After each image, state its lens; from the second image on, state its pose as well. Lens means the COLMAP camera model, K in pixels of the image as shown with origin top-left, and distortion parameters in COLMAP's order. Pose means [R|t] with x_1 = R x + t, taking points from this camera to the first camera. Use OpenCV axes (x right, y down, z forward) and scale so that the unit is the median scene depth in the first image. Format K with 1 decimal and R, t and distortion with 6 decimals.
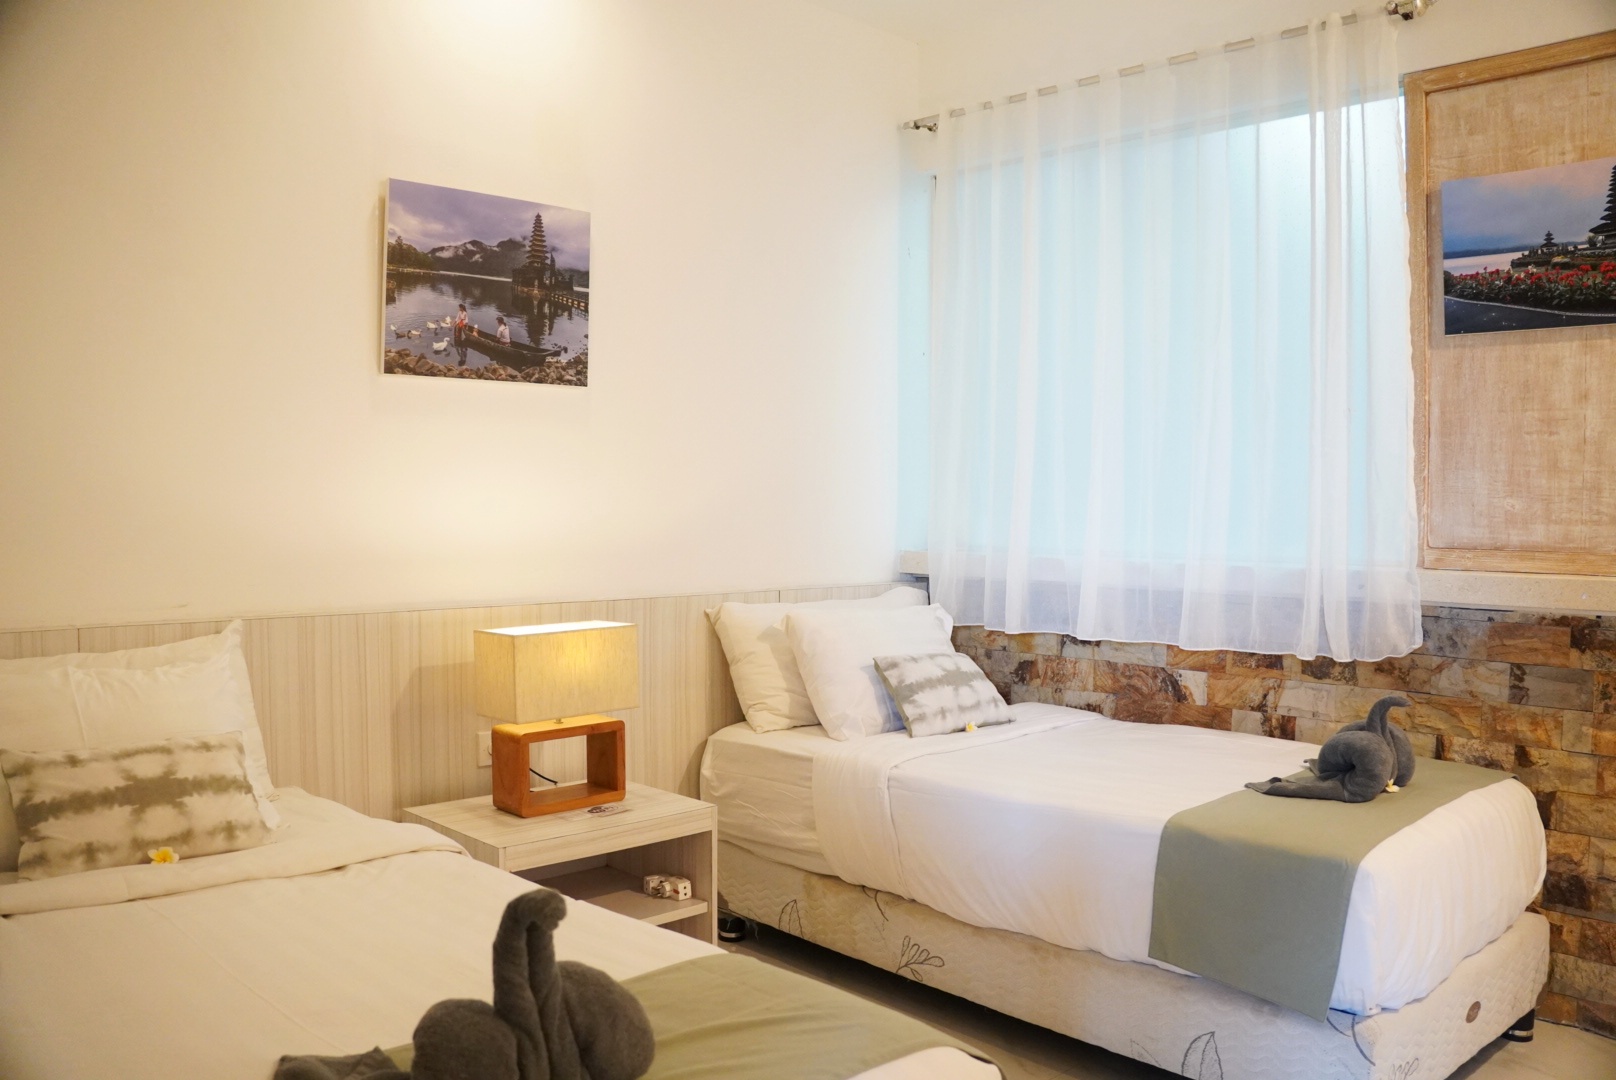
lens RADIAL K [[1285.3, 0, 814.6], [0, 1285.3, 533.3], [0, 0, 1]] dist [-0.207322, 0.127285]
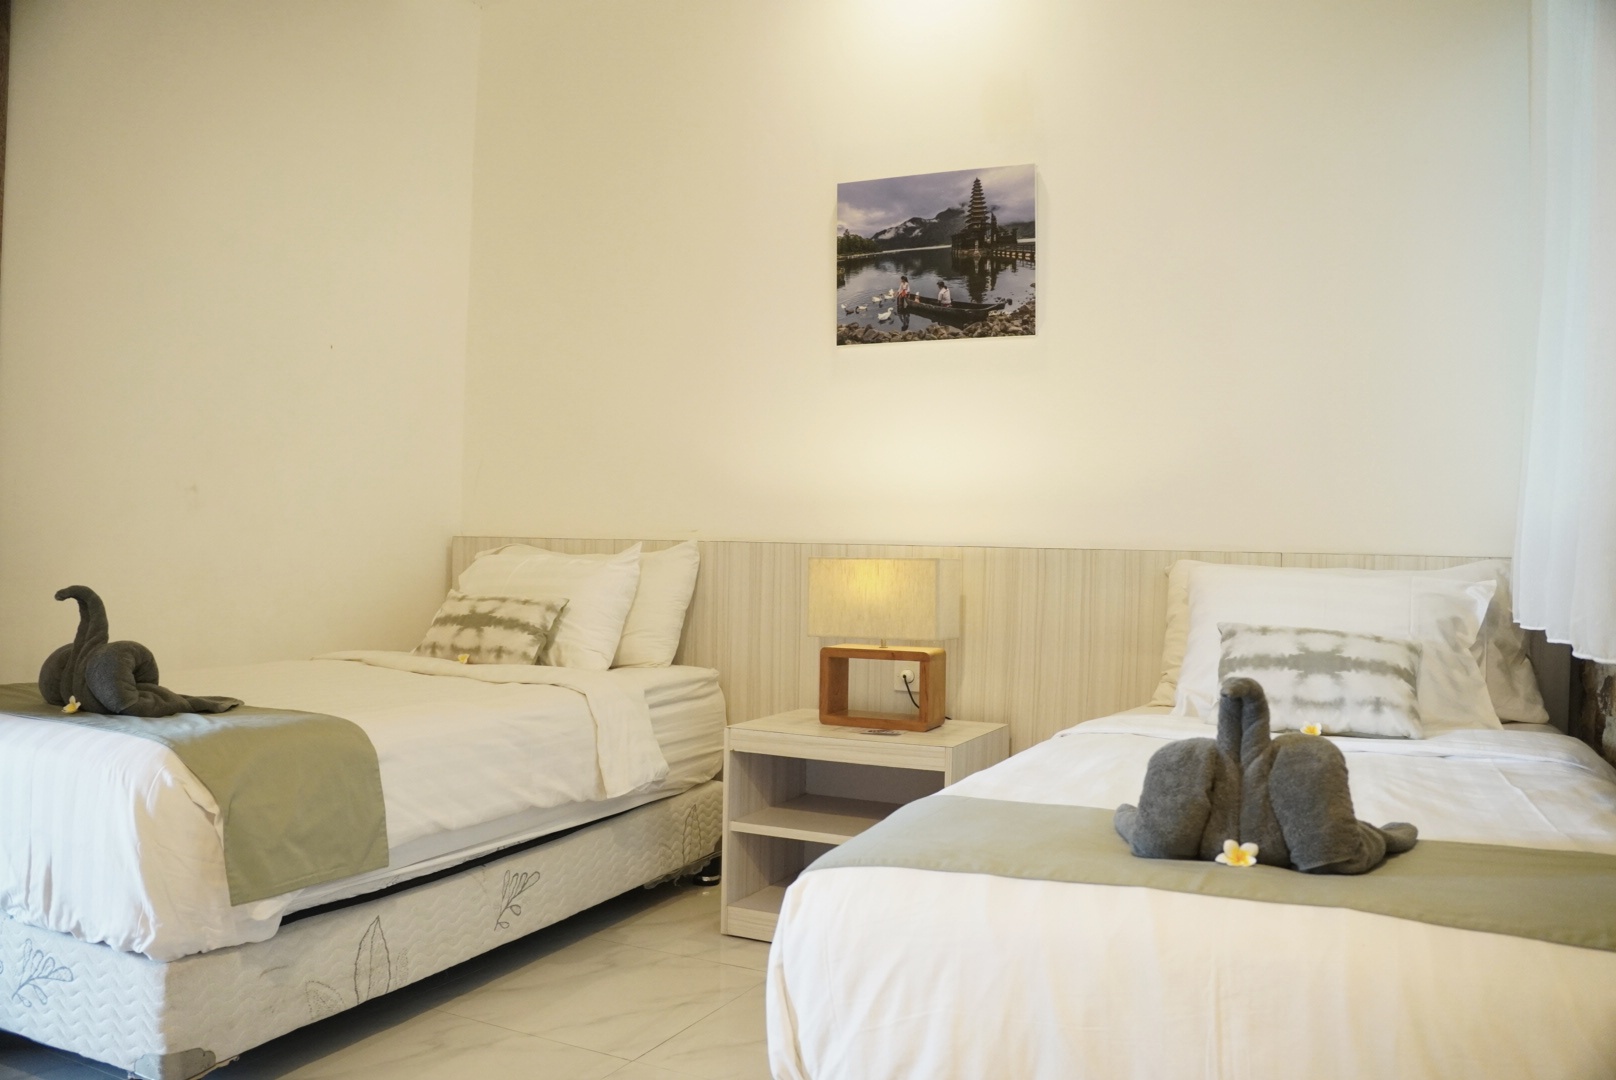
lens RADIAL K [[1285.3, 0, 814.6], [0, 1285.3, 533.3], [0, 0, 1]] dist [-0.207322, 0.127285]
pose [[0.342497, -0.008822, -0.939478, 0.747963], [-0.041295, 0.998848, -0.024434, 0.077105], [0.938611, 0.047165, 0.341738, 0.539246]]
